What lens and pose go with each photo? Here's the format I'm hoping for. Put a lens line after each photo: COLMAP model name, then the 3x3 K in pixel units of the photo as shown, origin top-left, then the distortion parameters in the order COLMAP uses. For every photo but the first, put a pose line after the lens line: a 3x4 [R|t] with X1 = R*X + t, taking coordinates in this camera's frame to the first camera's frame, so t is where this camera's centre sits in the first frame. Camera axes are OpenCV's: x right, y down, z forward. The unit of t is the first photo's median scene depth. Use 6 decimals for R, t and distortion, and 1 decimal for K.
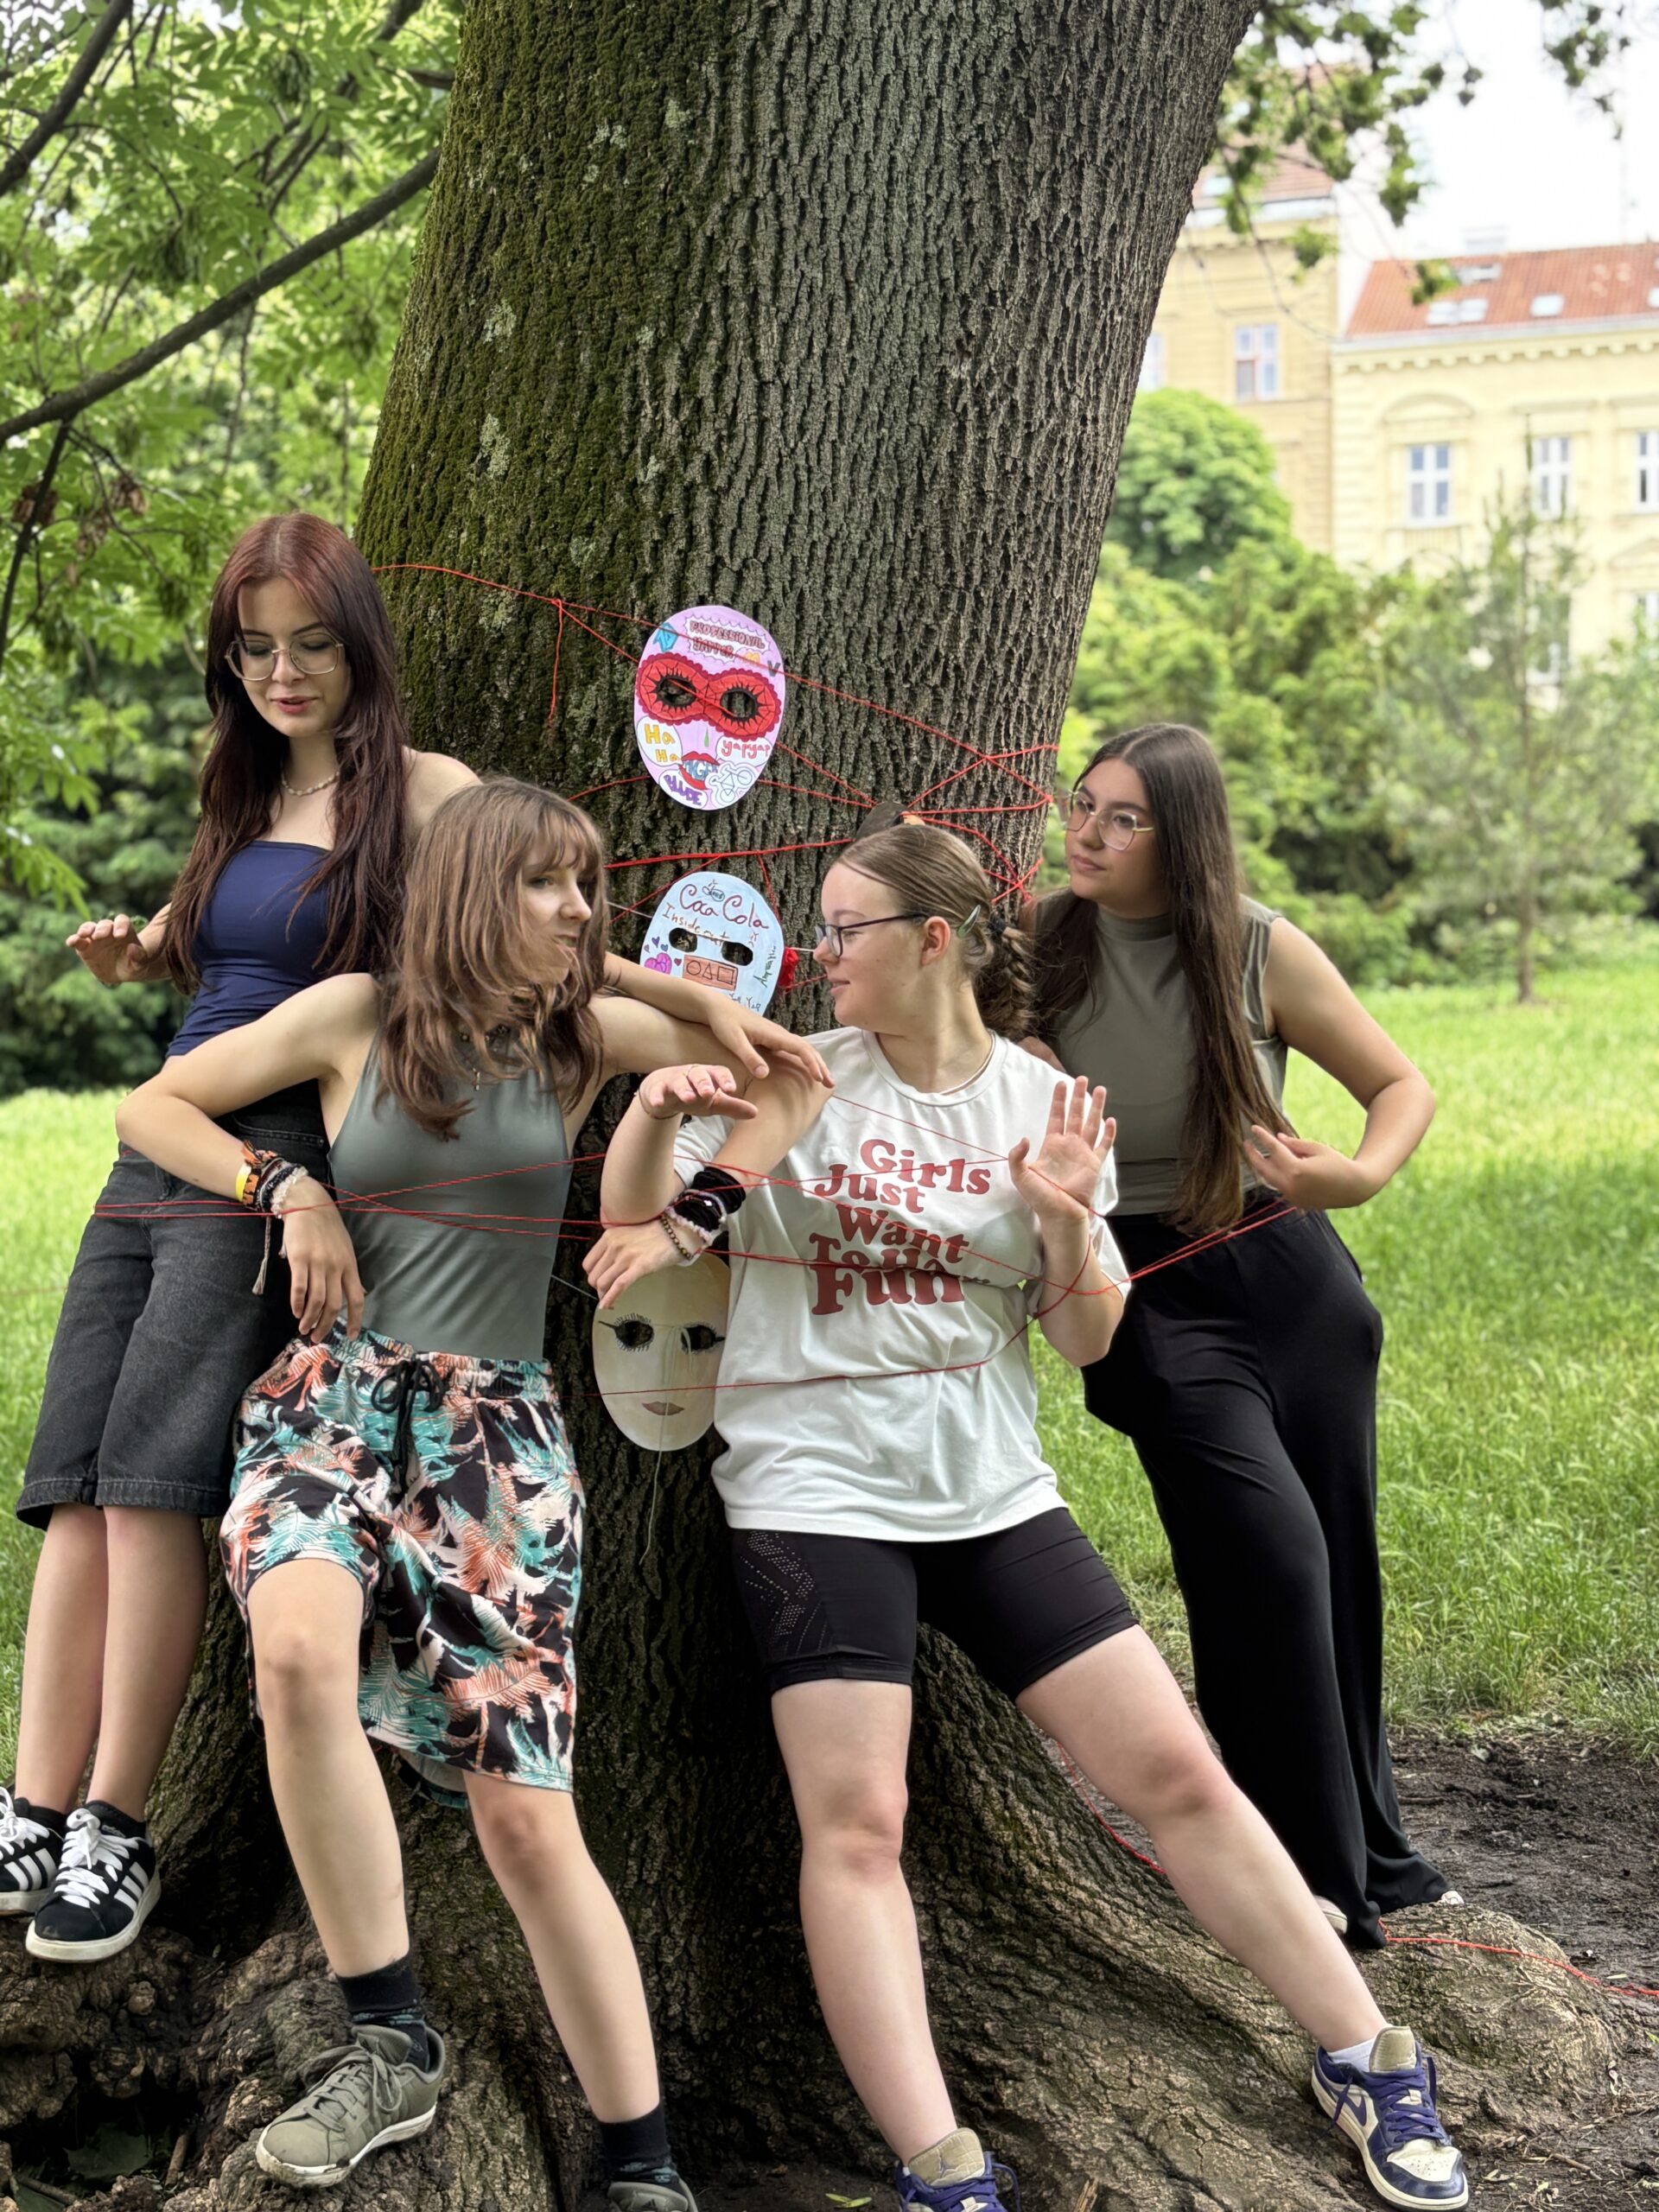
lens RADIAL K [[3181.1, 0, 829.5], [0, 3181.1, 1106.0], [0, 0, 1]] dist [0.139905, -0.564567]
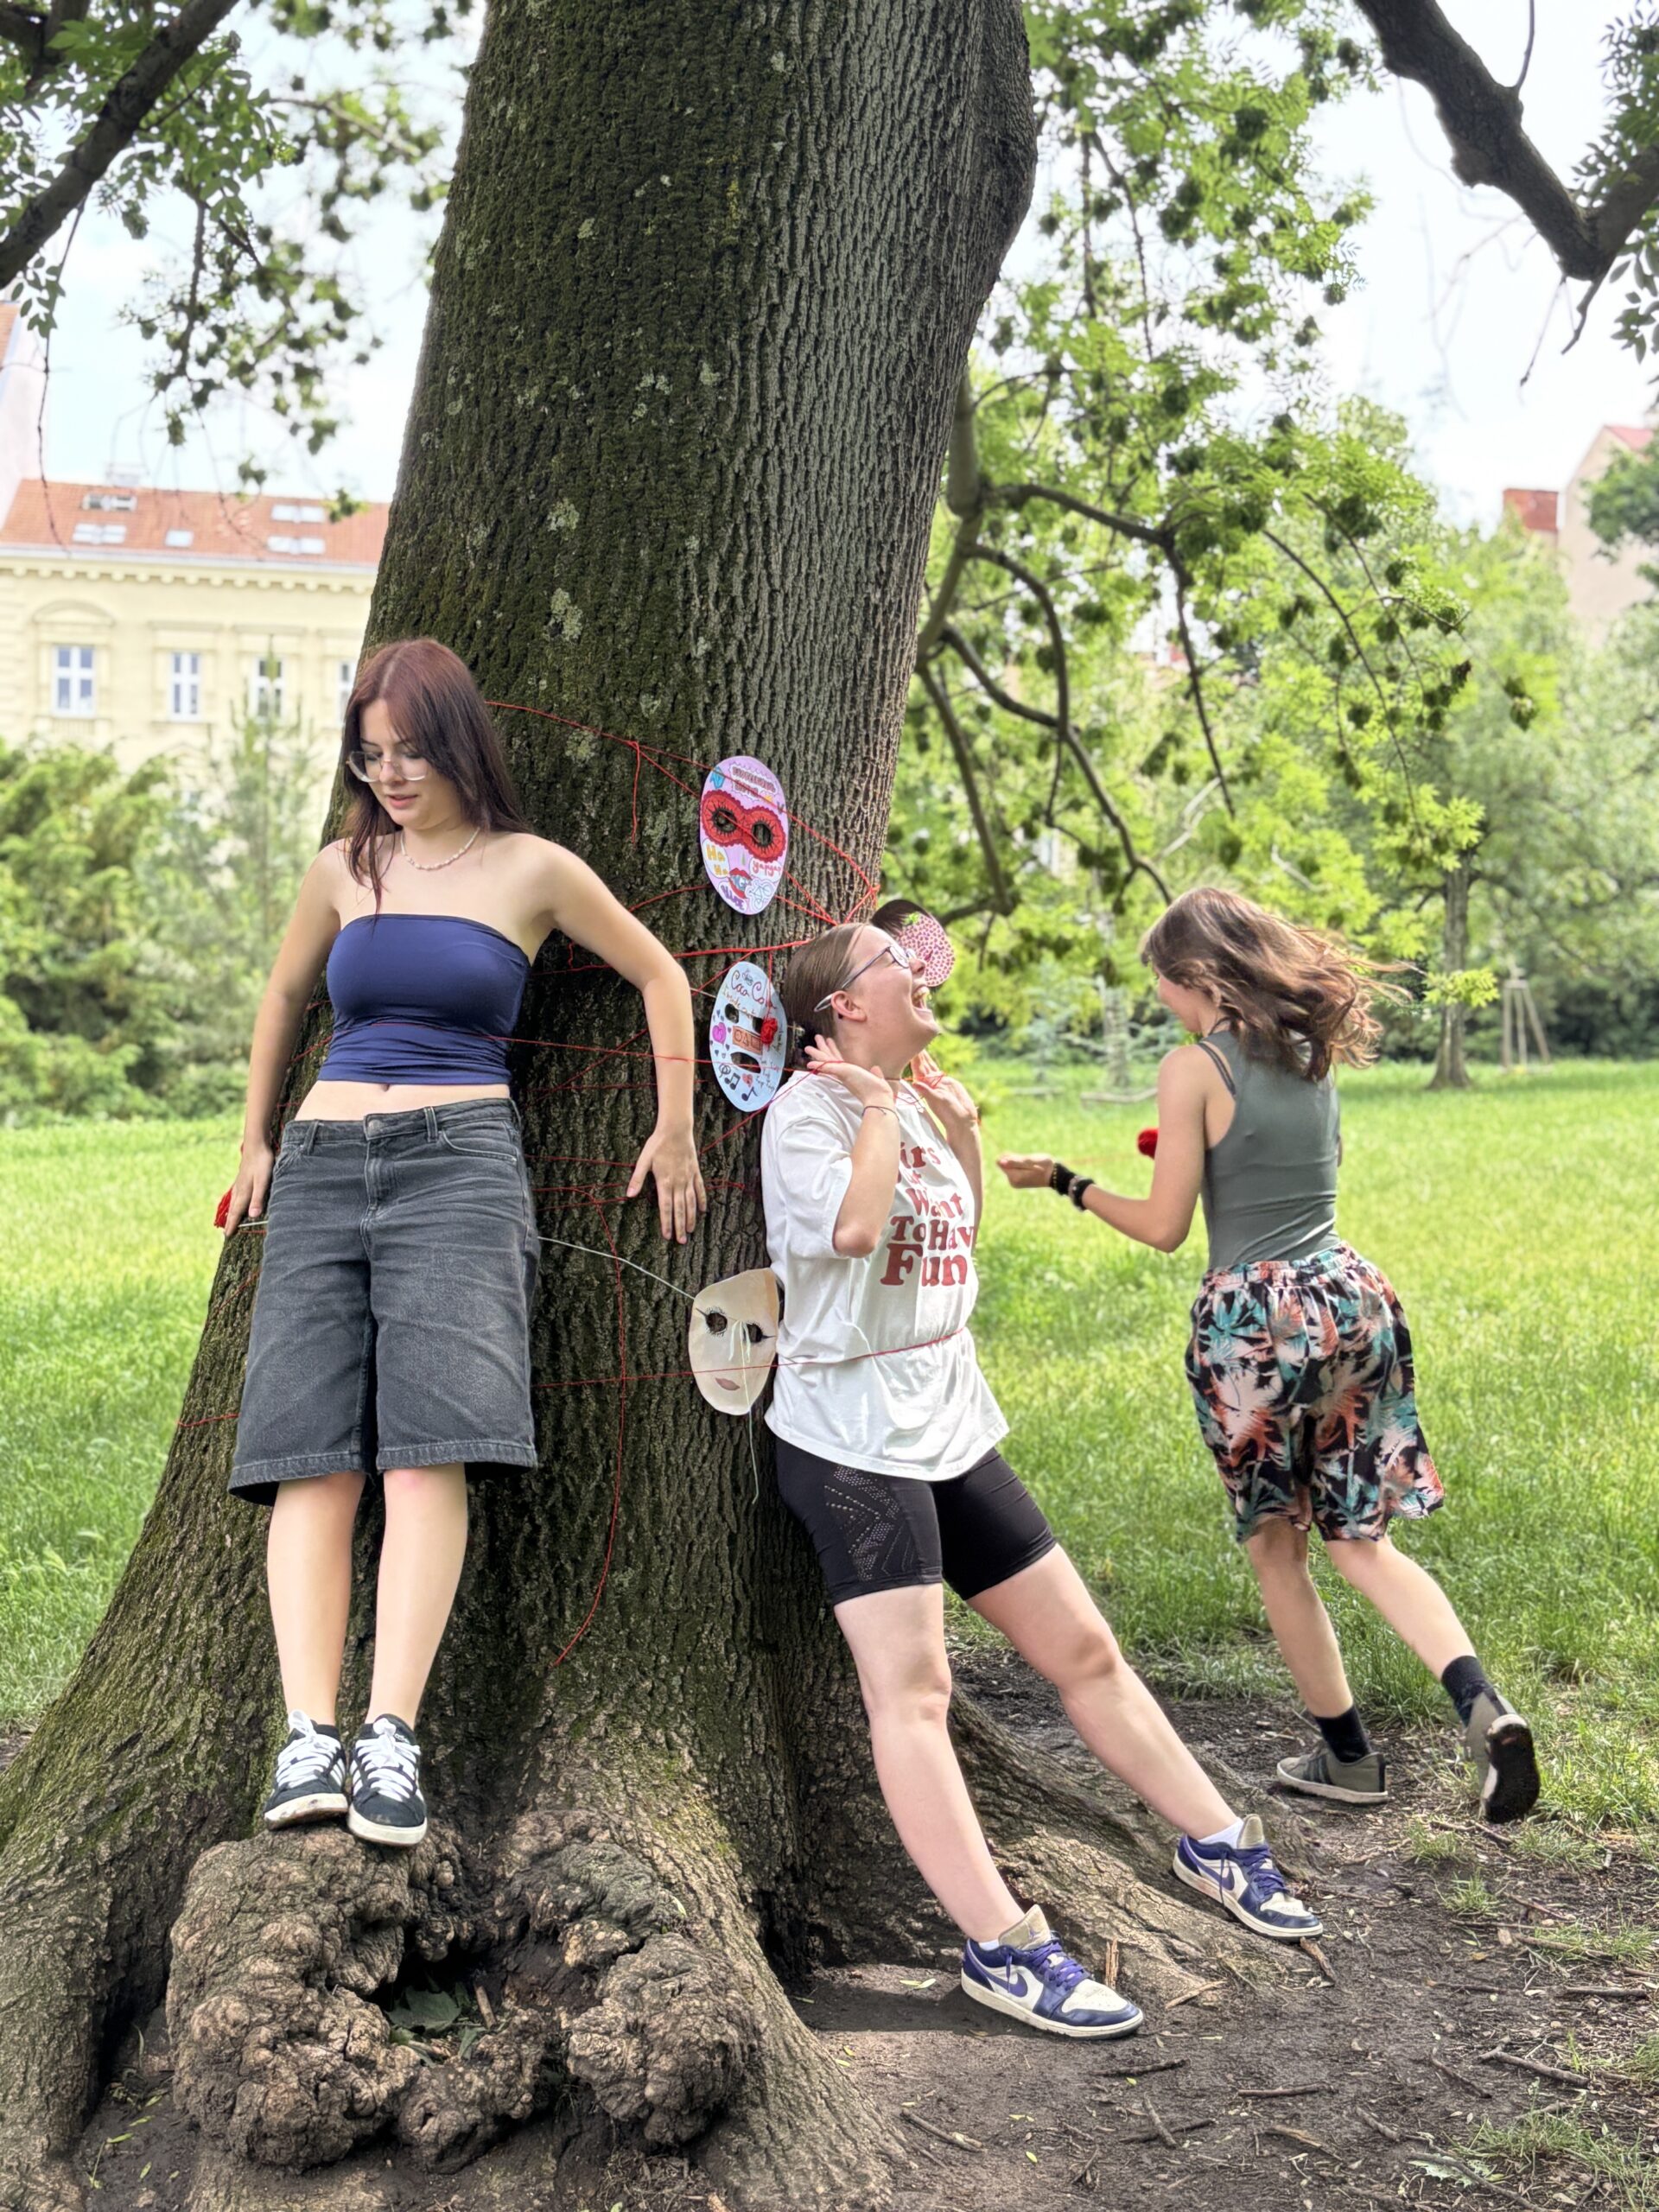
lens RADIAL K [[2787.7, 0, 829.5], [0, 2787.7, 1106.0], [0, 0, 1]] dist [0.179674, -0.567533]
pose [[0.882476, 0.030454, 0.469371, -0.525908], [-0.008473, 0.998769, -0.048872, 0.038133], [-0.470281, 0.039152, 0.881648, -0.005258]]
